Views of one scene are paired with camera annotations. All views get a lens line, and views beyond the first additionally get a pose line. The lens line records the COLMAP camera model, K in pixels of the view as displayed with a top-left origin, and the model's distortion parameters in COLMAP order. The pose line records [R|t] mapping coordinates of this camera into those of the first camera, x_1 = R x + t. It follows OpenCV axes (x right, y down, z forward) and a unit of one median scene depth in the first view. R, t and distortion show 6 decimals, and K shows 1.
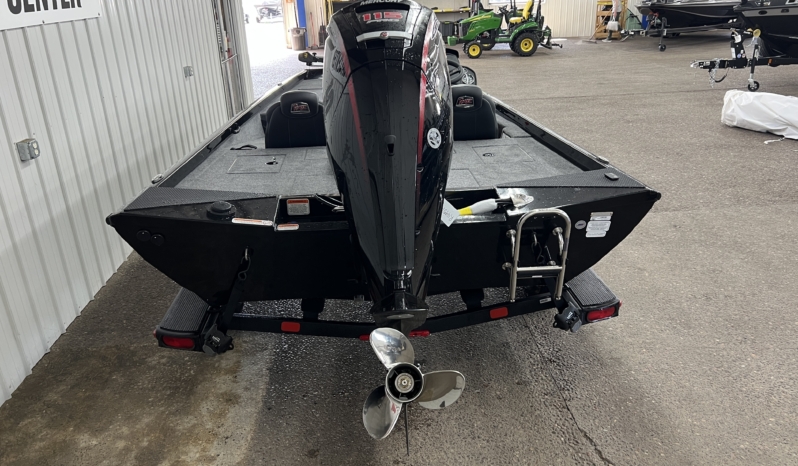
lens RADIAL K [[616.3, 0, 400.4], [0, 616.3, 235.3], [0, 0, 1]] dist [0.055962, -0.056548]
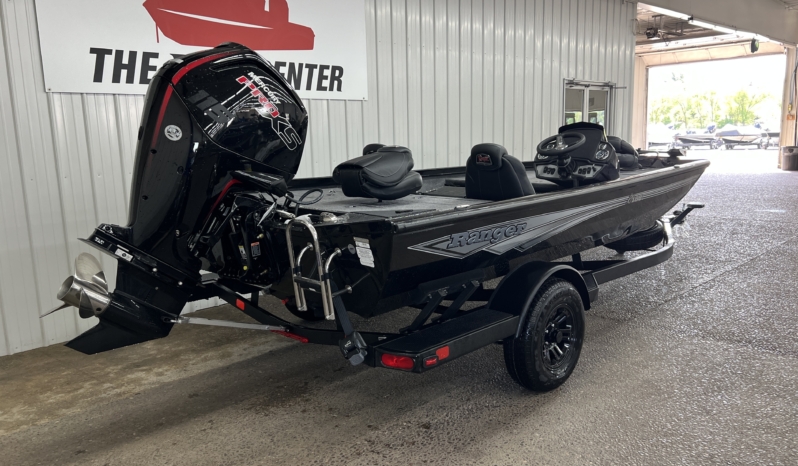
lens RADIAL K [[616.3, 0, 400.4], [0, 616.3, 235.3], [0, 0, 1]] dist [0.055962, -0.056548]
pose [[0.667713, 0.140681, -0.731005, 0.884281], [-0.276296, 0.958673, -0.067878, 0.007098], [0.691245, 0.247297, 0.678988, 0.304127]]
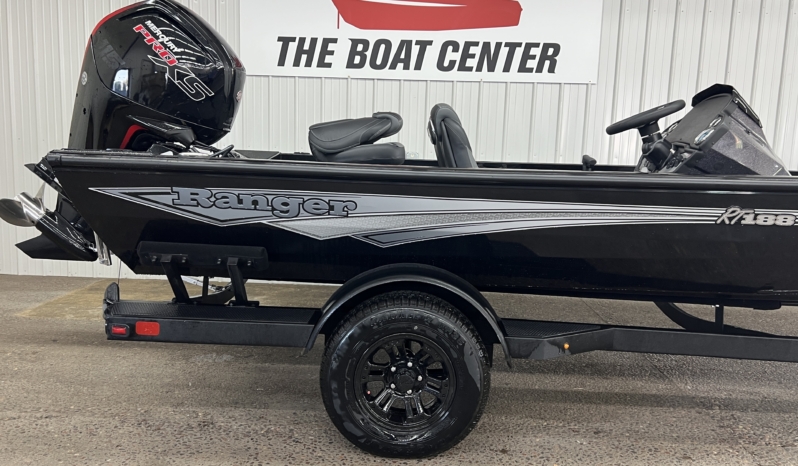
lens RADIAL K [[616.3, 0, 400.4], [0, 616.3, 235.3], [0, 0, 1]] dist [0.055962, -0.056548]
pose [[-0.087450, 0.157099, -0.983703, 0.982096], [-0.398362, 0.899577, 0.179078, -0.249833], [0.913050, 0.407530, -0.016085, 1.198433]]
